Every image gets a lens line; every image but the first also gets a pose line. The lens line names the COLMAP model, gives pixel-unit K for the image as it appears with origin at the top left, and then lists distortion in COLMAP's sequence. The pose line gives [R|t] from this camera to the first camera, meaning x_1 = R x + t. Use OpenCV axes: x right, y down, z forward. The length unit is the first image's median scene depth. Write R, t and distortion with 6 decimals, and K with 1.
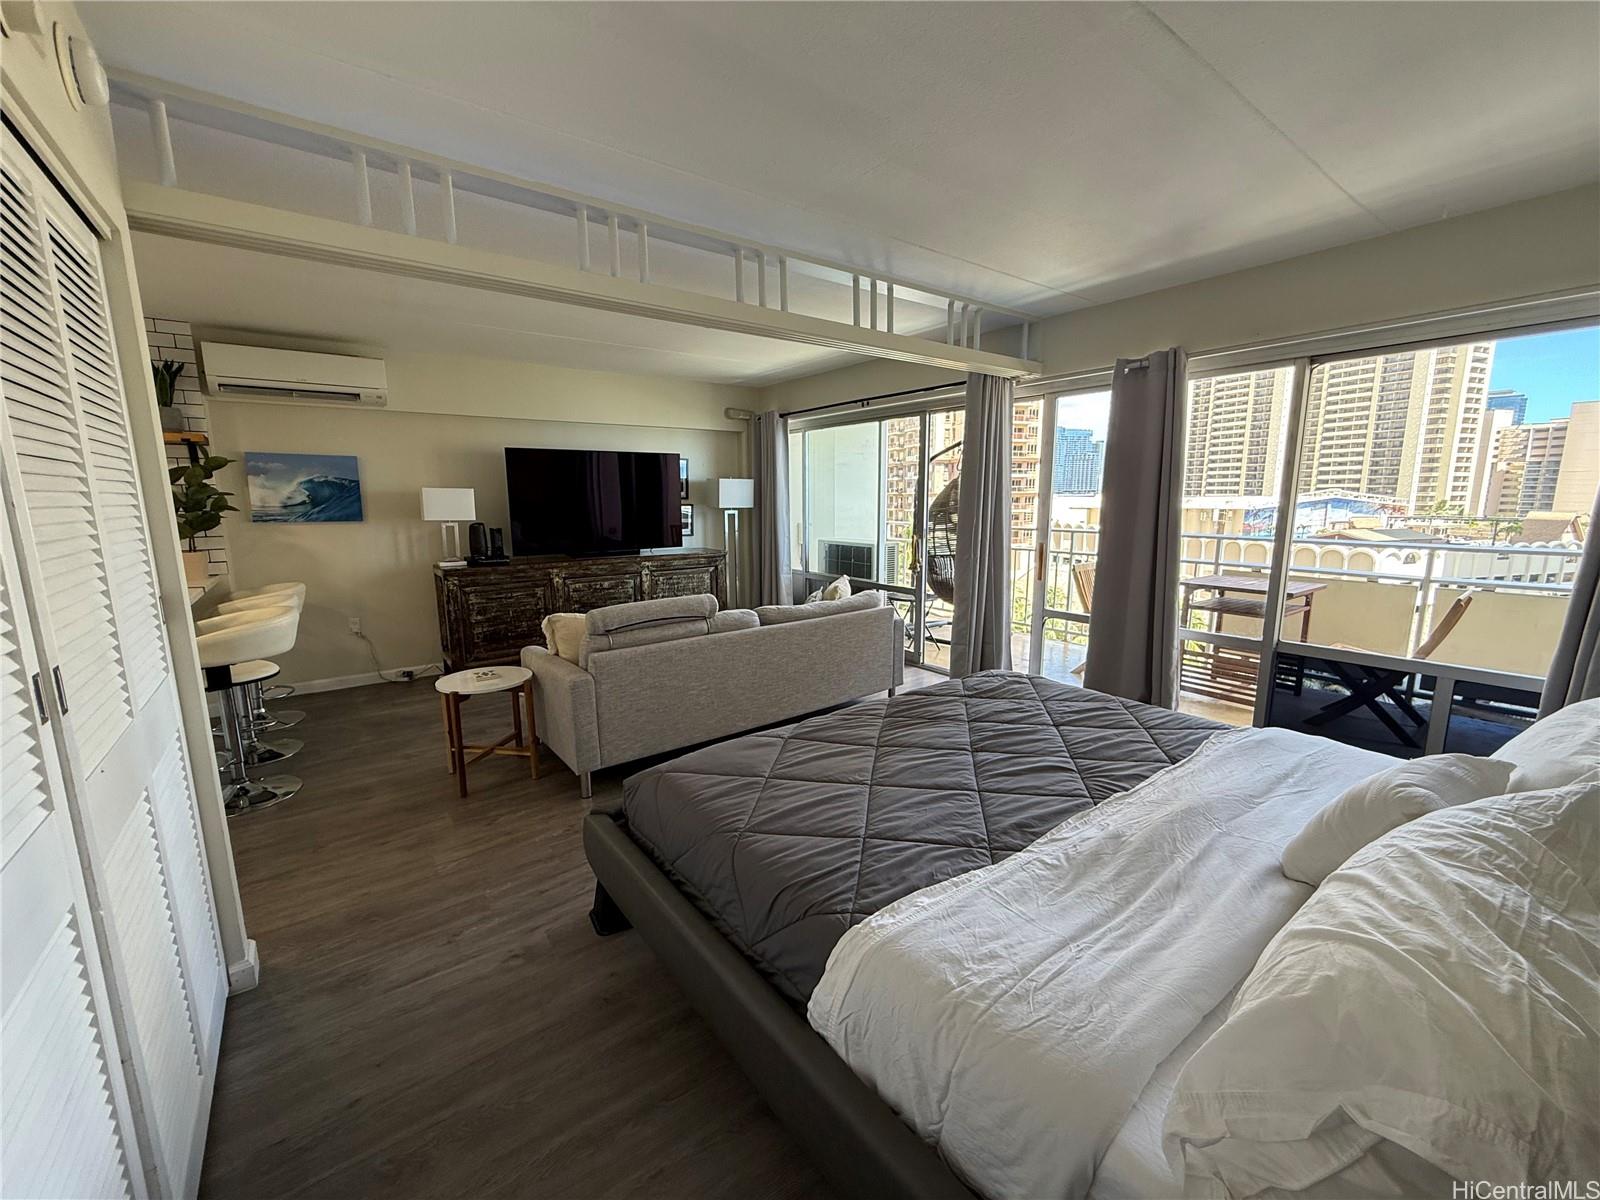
lens RADIAL K [[638.4, 0, 794.0], [0, 638.4, 600.6], [0, 0, 1]] dist [-0.001893, 0.000411]
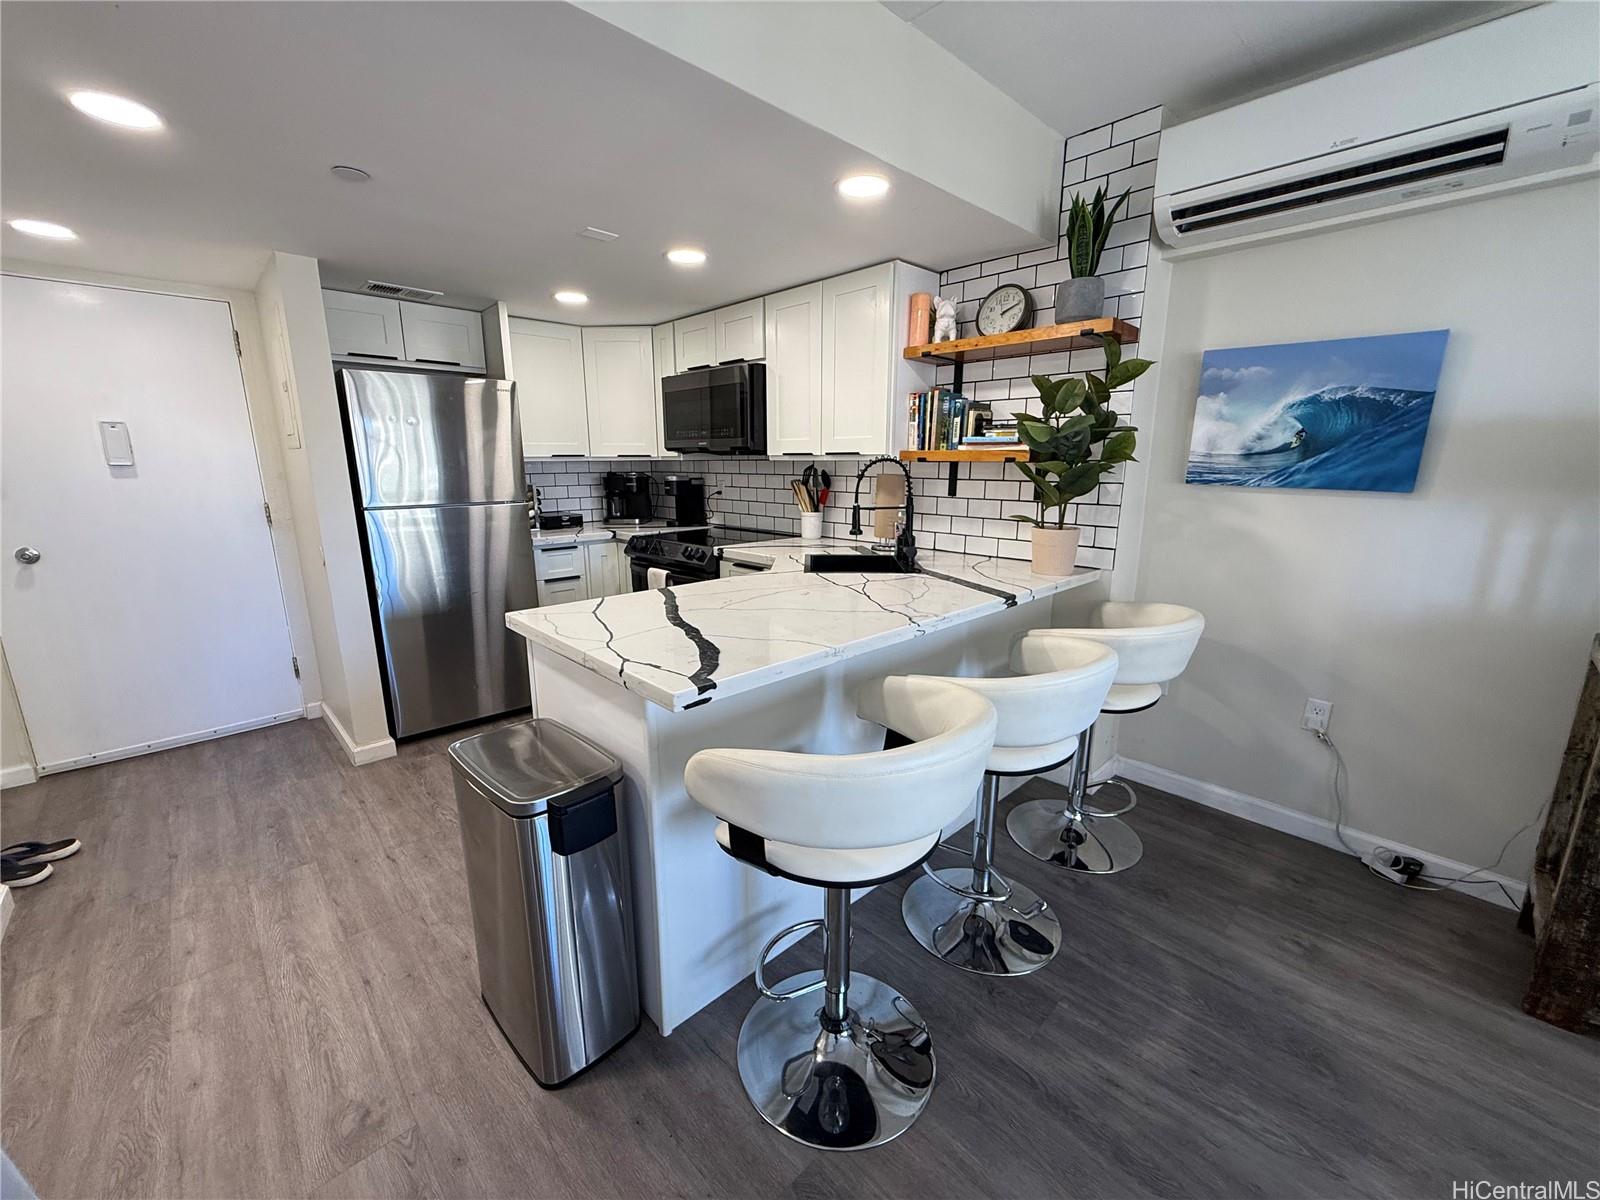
lens RADIAL K [[640.4, 0, 794.5], [0, 640.4, 602.9], [0, 0, 1]] dist [-0.001985, 0.000120]
pose [[0.126372, 0.225366, -0.966044, -0.326720], [-0.162621, 0.965383, 0.203938, -0.079504], [0.978563, 0.131327, 0.158646, 0.583345]]
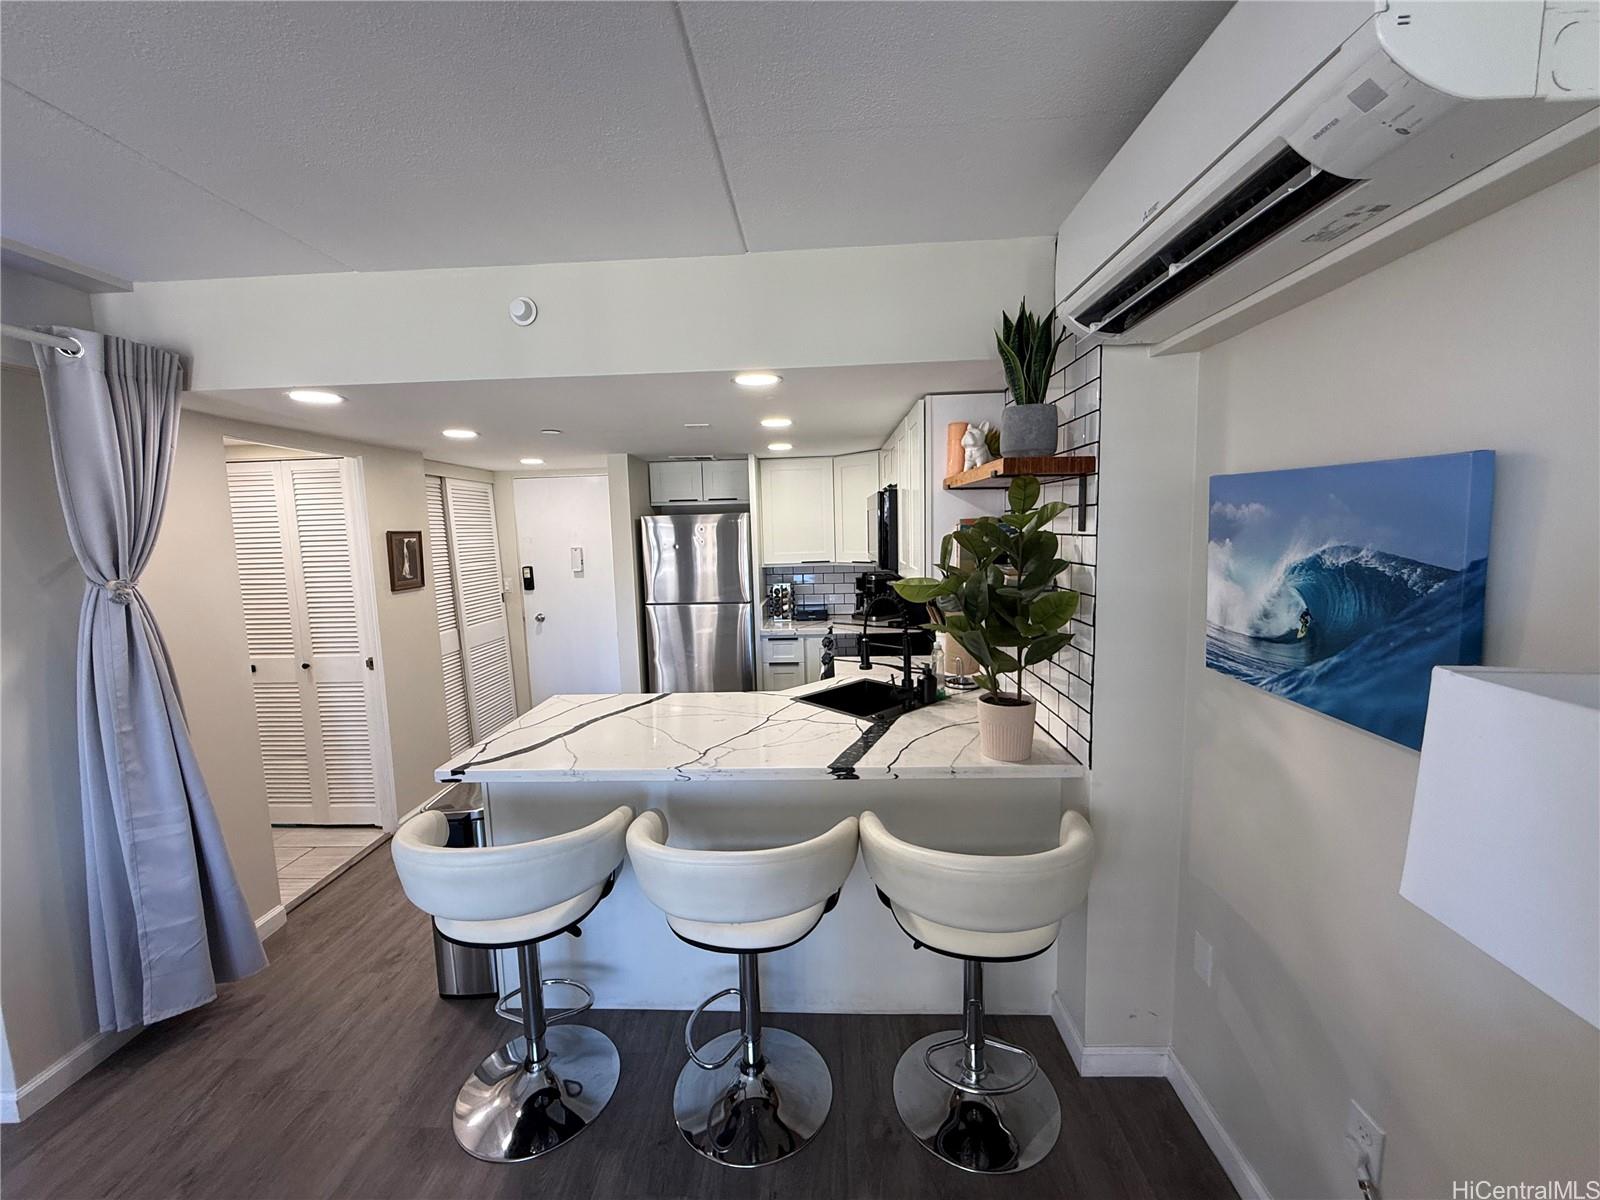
lens RADIAL K [[638.4, 0, 794.0], [0, 638.4, 600.6], [0, 0, 1]] dist [-0.001893, 0.000411]
pose [[-0.630274, 0.115856, -0.767680, -0.414362], [-0.094745, 0.969935, 0.224166, -0.215165], [0.770570, 0.214020, -0.600348, 1.009537]]
